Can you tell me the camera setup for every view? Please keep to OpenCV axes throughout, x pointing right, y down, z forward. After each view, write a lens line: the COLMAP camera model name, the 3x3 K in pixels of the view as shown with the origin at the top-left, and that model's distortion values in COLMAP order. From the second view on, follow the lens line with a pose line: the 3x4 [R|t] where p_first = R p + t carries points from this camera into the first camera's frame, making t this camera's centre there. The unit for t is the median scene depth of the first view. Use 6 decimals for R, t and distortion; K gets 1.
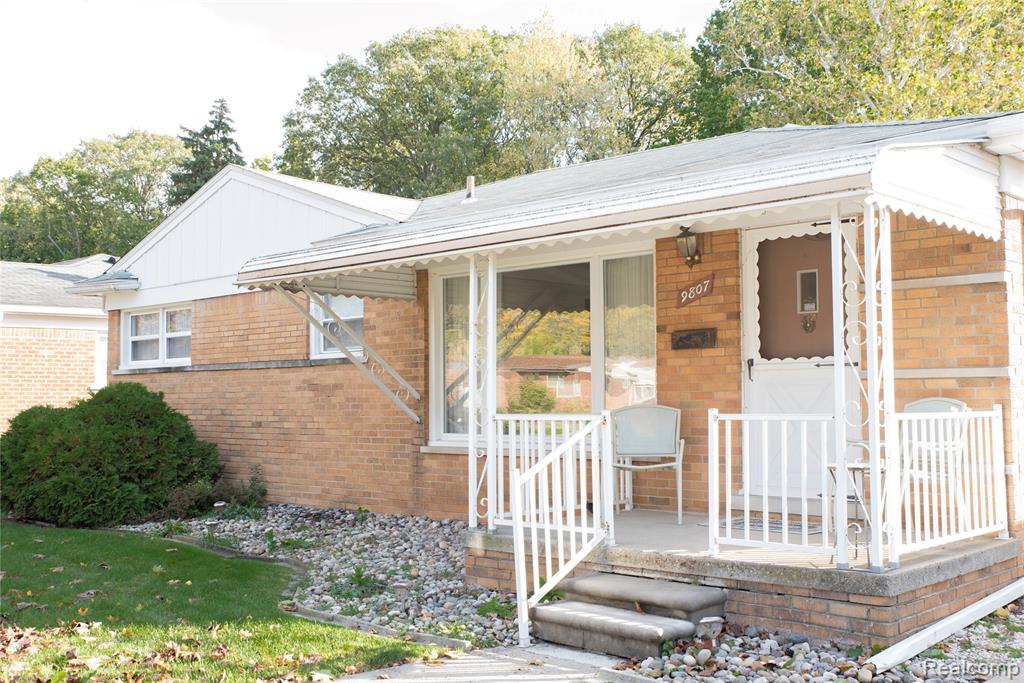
lens RADIAL K [[1062.2, 0, 533.5], [0, 1062.2, 346.7], [0, 0, 1]] dist [0.018766, 0.000000]
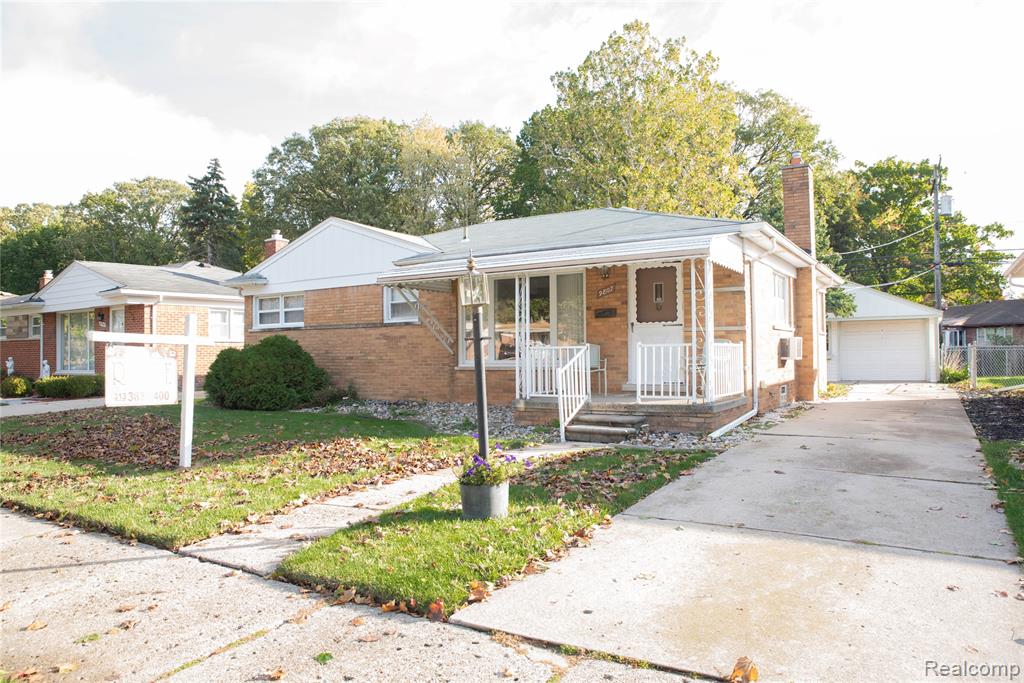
lens RADIAL K [[692.3, 0, 514.8], [0, 692.3, 345.6], [0, 0, 1]] dist [-0.118234, 0.073998]
pose [[0.983330, 0.000224, 0.181829, -0.215220], [-0.006765, 0.999352, 0.035352, 0.007541], [-0.181704, -0.035992, 0.982694, -0.262143]]
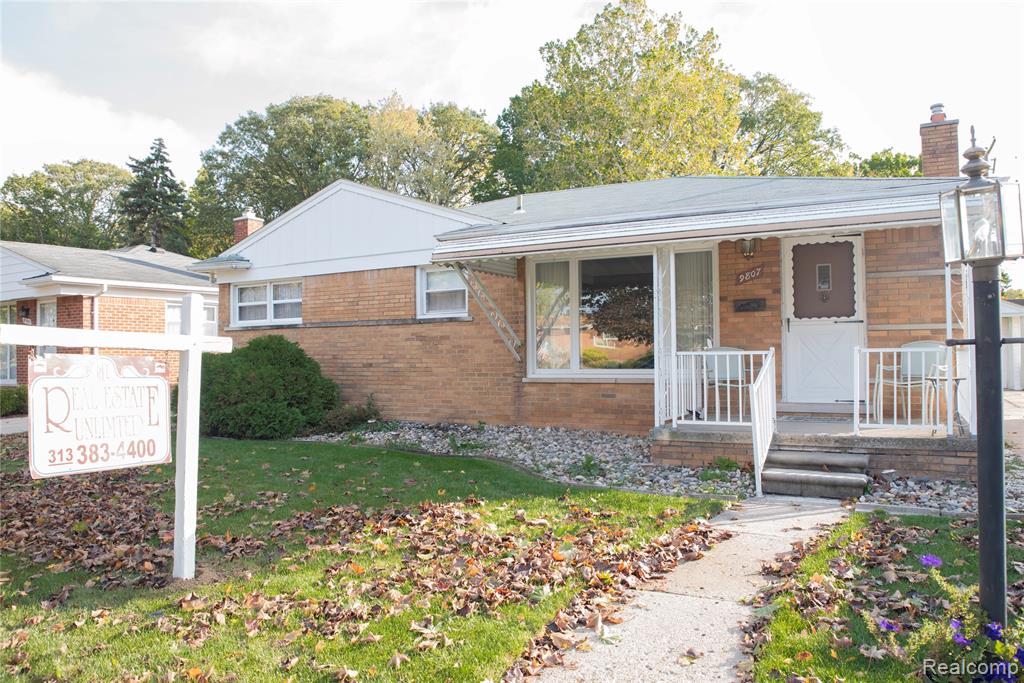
lens RADIAL K [[711.0, 0, 510.2], [0, 711.0, 345.7], [0, 0, 1]] dist [-0.110000, 0.050493]
pose [[0.970257, 0.000965, 0.242076, -0.335488], [-0.009342, 0.999396, 0.033461, 0.015892], [-0.241898, -0.034727, 0.969680, 0.056142]]
